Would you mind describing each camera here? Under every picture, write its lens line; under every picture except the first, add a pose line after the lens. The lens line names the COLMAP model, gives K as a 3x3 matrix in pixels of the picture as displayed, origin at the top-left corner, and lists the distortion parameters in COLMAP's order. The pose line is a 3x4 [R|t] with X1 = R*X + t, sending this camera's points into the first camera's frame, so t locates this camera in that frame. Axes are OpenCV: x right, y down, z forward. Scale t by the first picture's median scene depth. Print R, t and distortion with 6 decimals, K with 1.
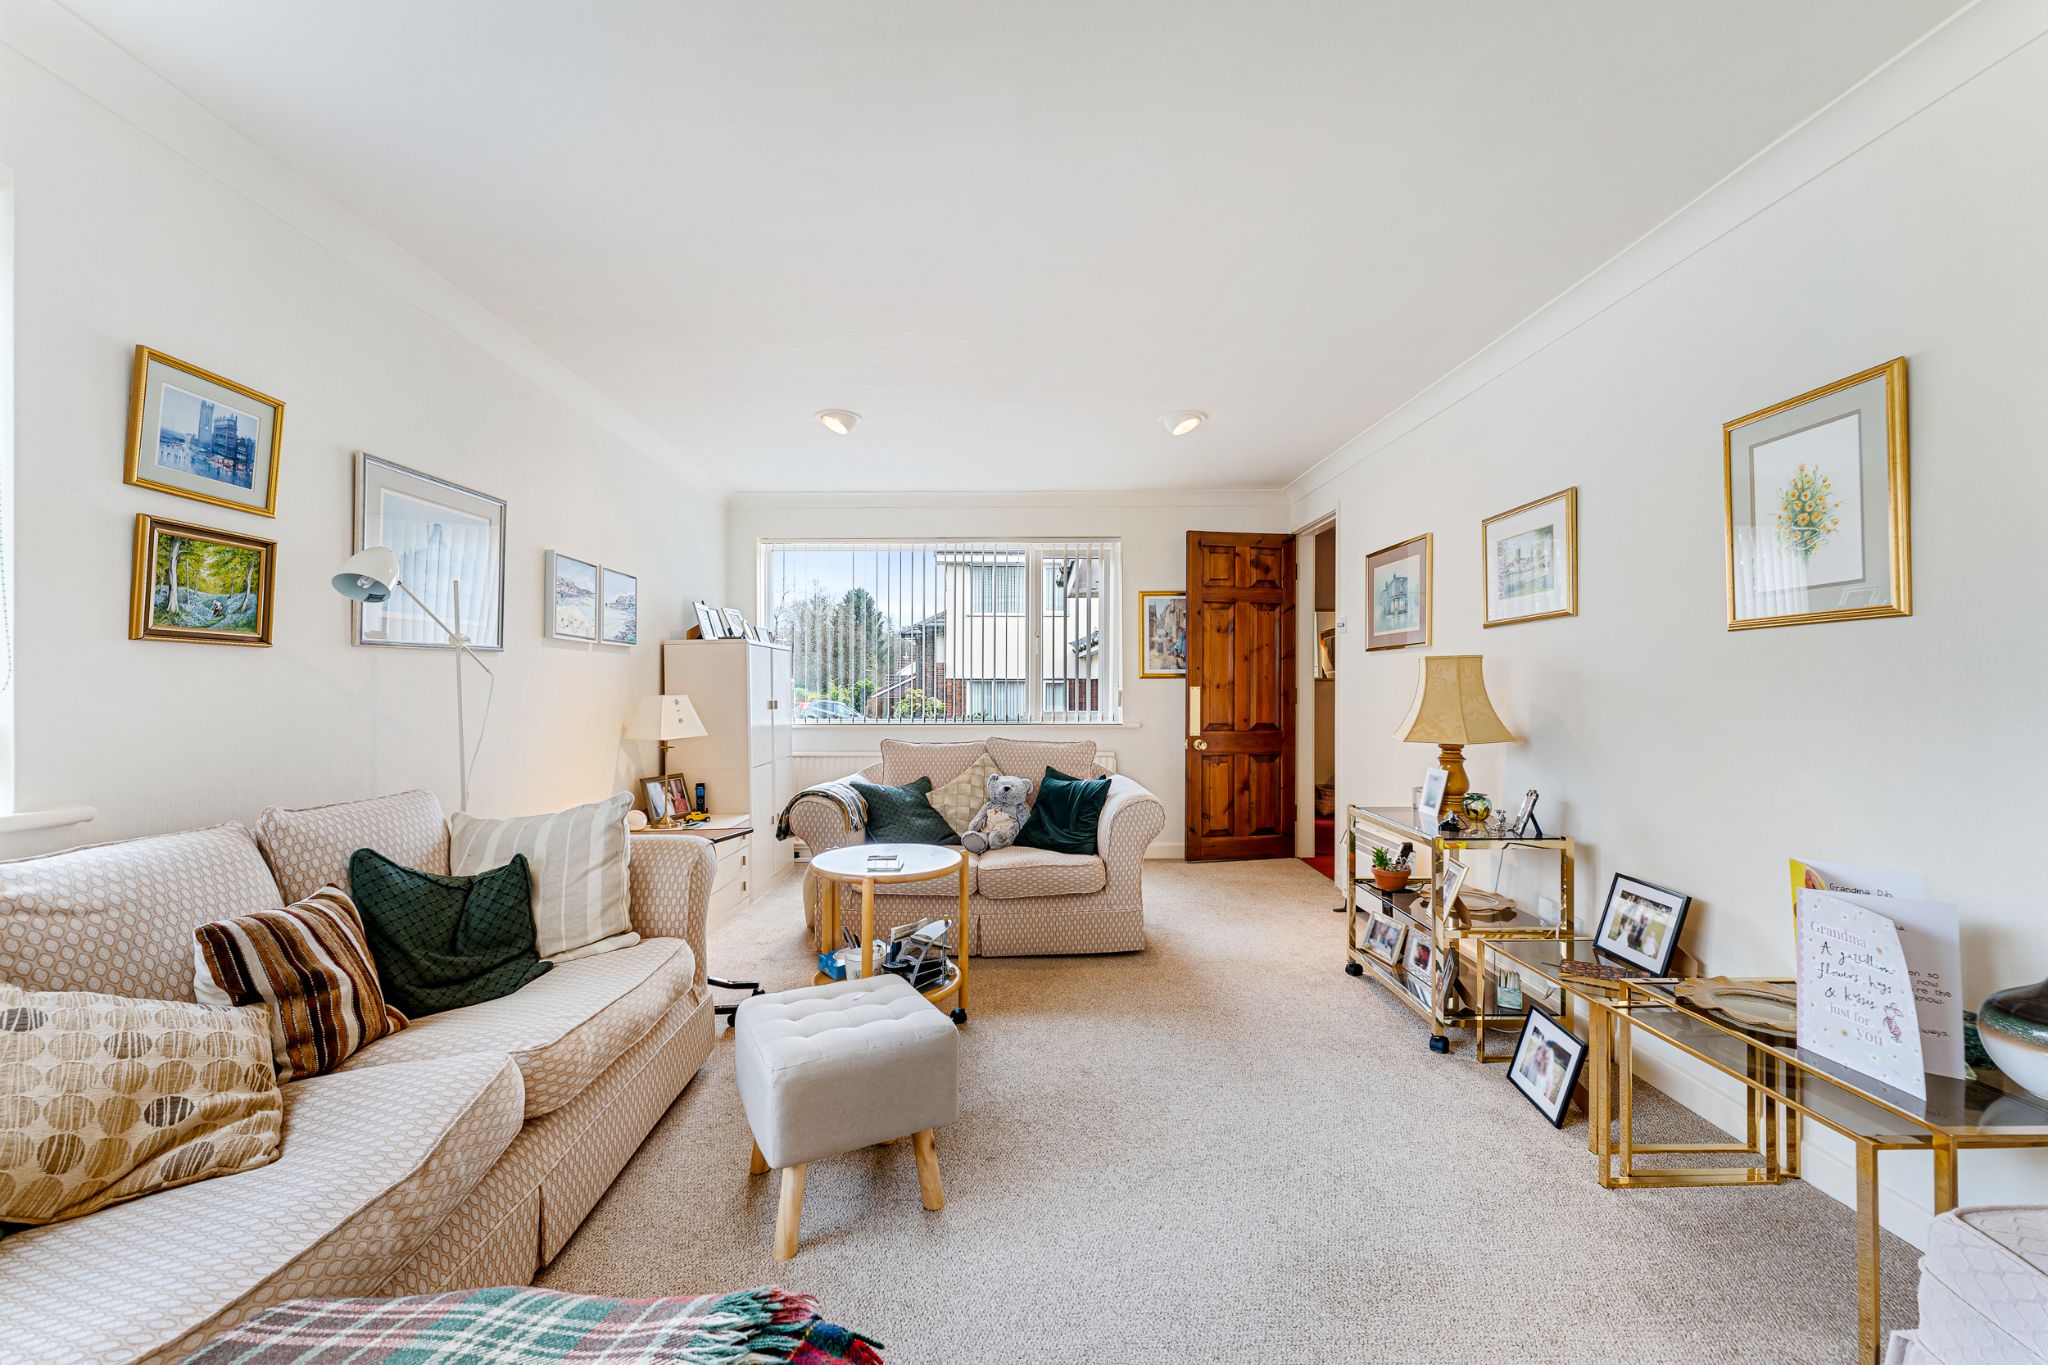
lens RADIAL K [[832.1, 0, 1022.6], [0, 832.1, 686.7], [0, 0, 1]] dist [0.000291, -0.000161]
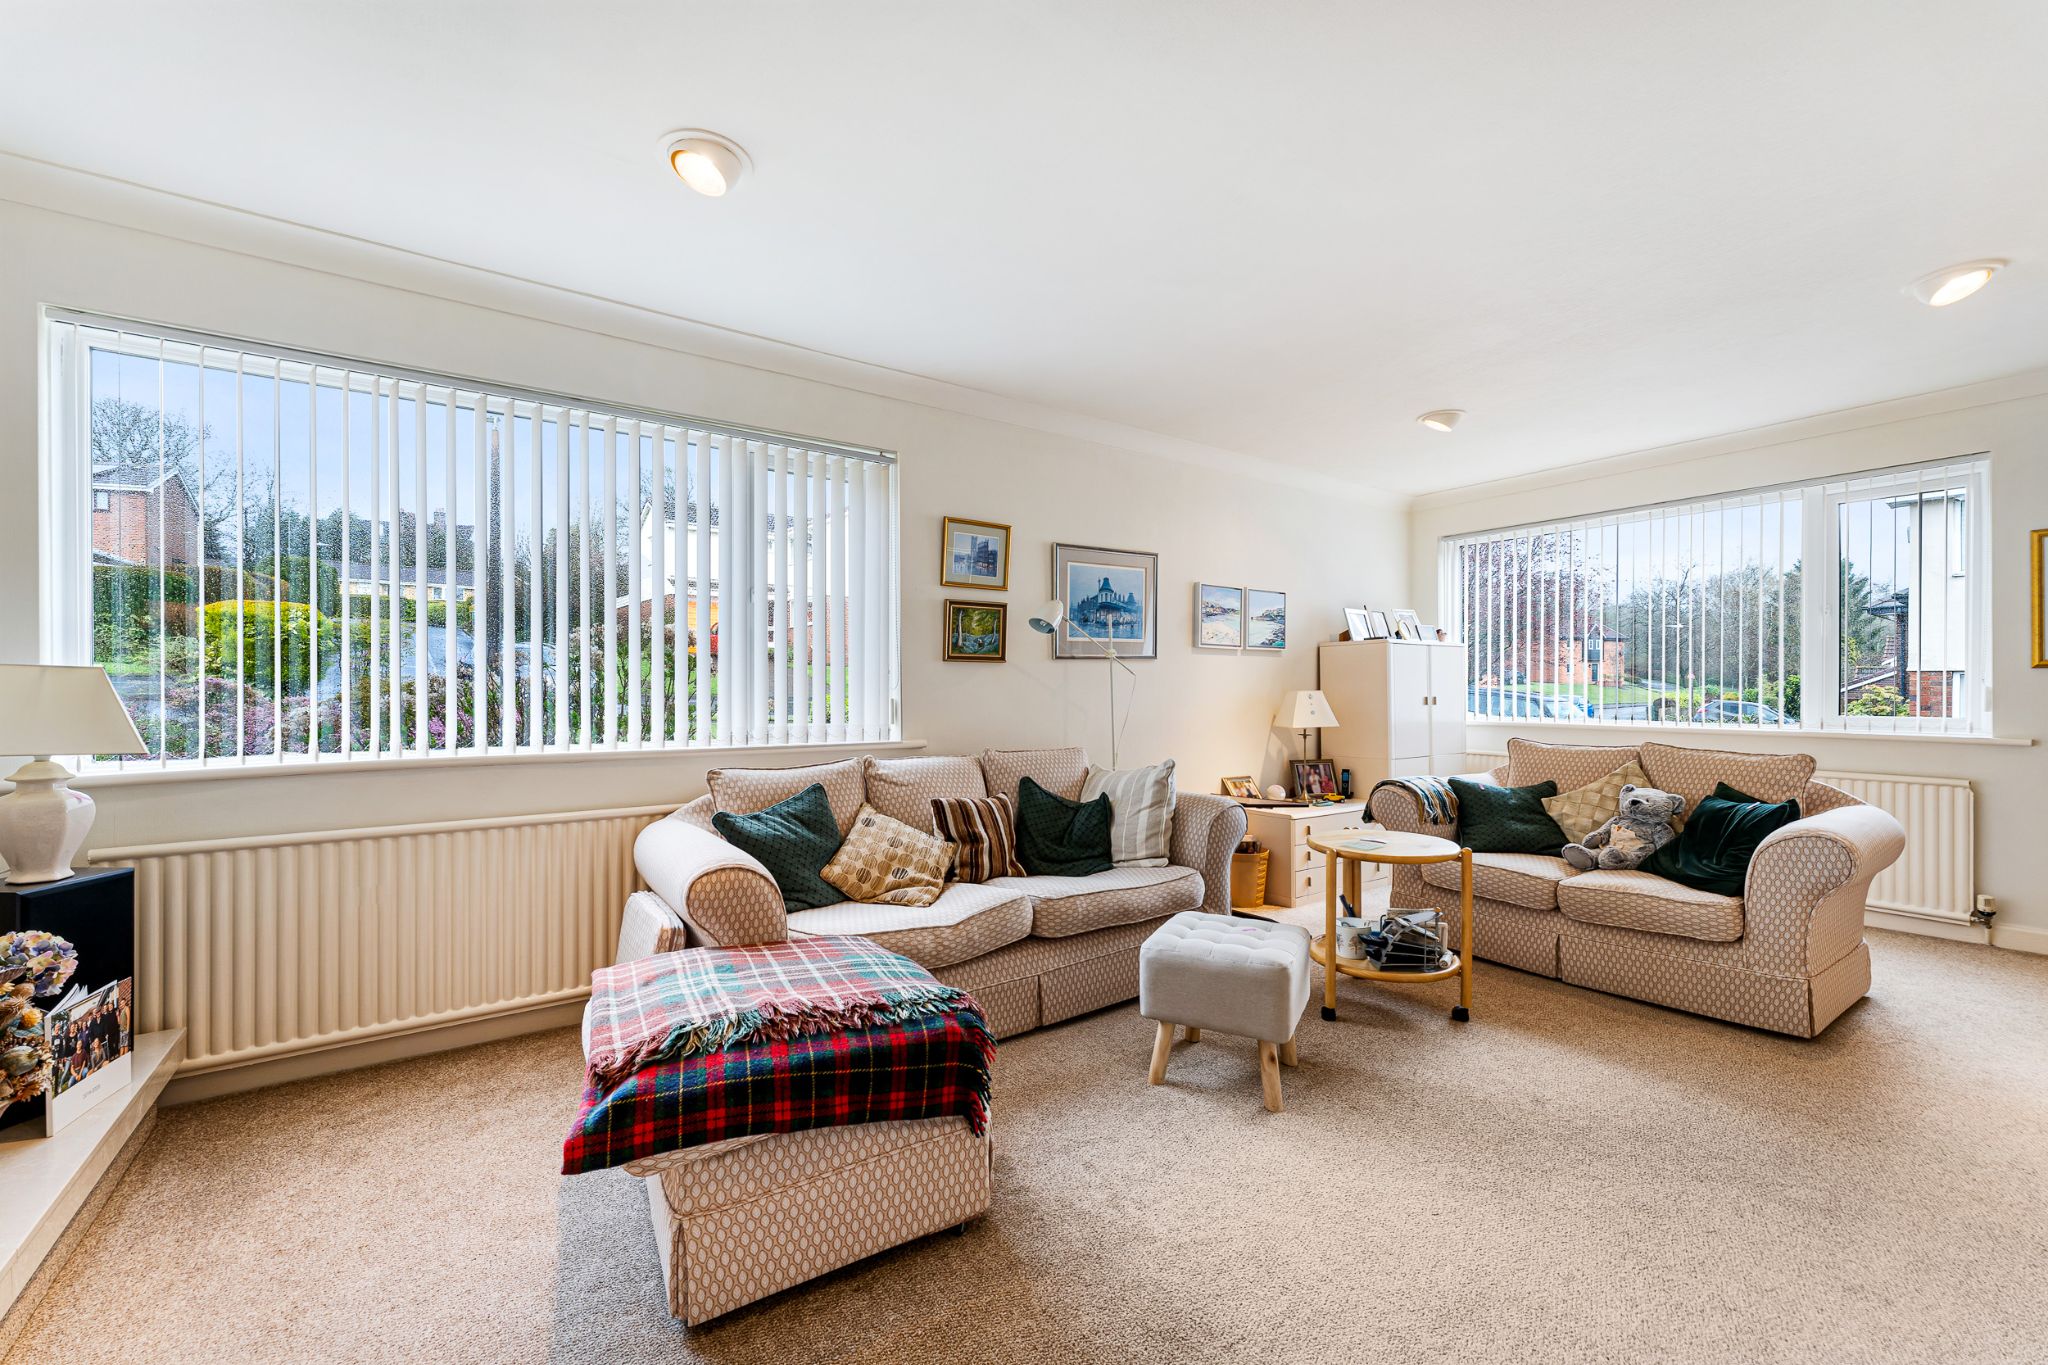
lens RADIAL K [[832.1, 0, 1021.0], [0, 832.1, 684.7], [0, 0, 1]] dist [0.000291, -0.000161]
pose [[0.559934, -0.001610, -0.828536, 0.637655], [0.002386, 0.999997, -0.000330, 0.002393], [0.828534, -0.001792, 0.559936, 0.011160]]
